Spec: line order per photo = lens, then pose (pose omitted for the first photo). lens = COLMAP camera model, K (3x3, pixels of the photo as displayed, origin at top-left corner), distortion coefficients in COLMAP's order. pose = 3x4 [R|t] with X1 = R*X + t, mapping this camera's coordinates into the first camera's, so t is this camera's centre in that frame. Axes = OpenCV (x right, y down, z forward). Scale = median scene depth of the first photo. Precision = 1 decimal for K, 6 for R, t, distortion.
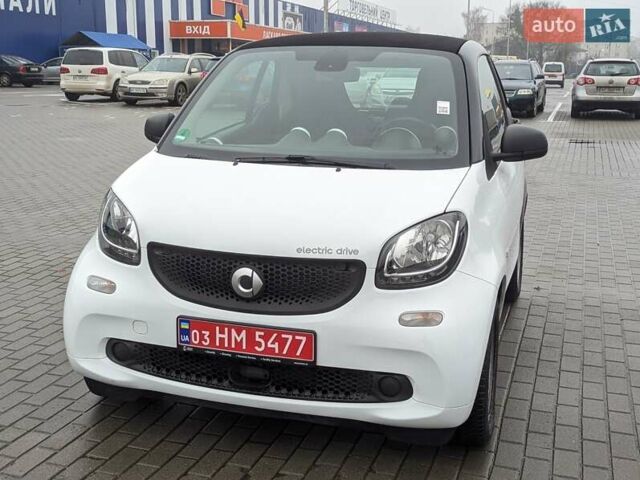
lens RADIAL K [[815.1, 0, 320.0], [0, 815.1, 240.0], [0, 0, 1]] dist [0.069010, -0.060271]
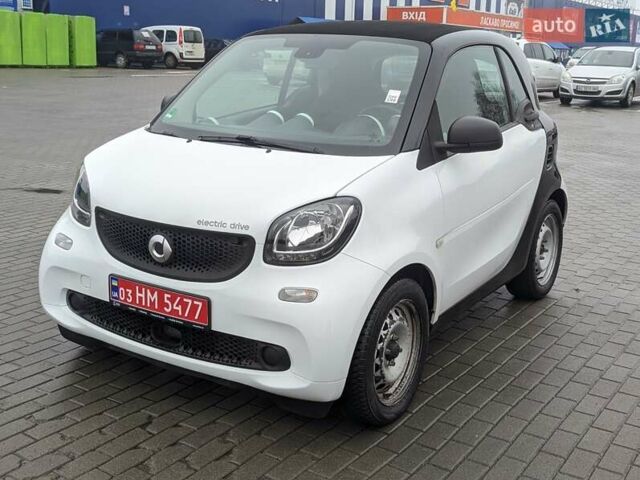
lens RADIAL K [[815.1, 0, 320.0], [0, 815.1, 240.0], [0, 0, 1]] dist [0.069010, -0.060271]
pose [[0.963163, 0.077751, -0.257435, 0.392260], [-0.073623, 0.996956, 0.025653, -0.003437], [0.258646, -0.005755, 0.965955, -0.008512]]
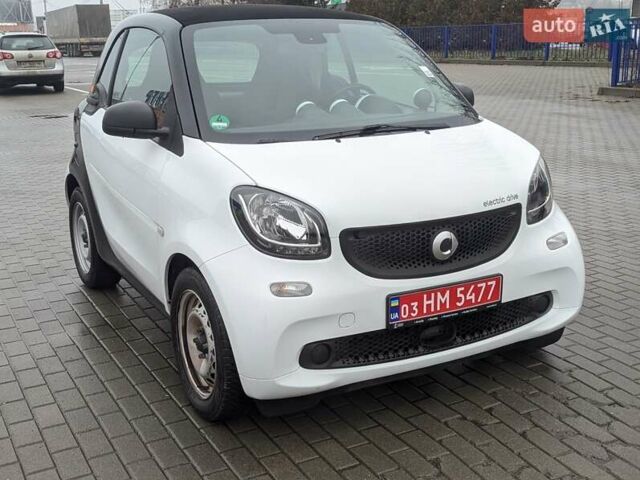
lens RADIAL K [[815.1, 0, 320.0], [0, 815.1, 240.0], [0, 0, 1]] dist [0.069010, -0.060271]
pose [[0.691450, -0.202577, 0.693440, -0.908401], [0.181974, 0.977768, 0.104187, -0.091160], [-0.699129, 0.054148, 0.712942, 0.355655]]
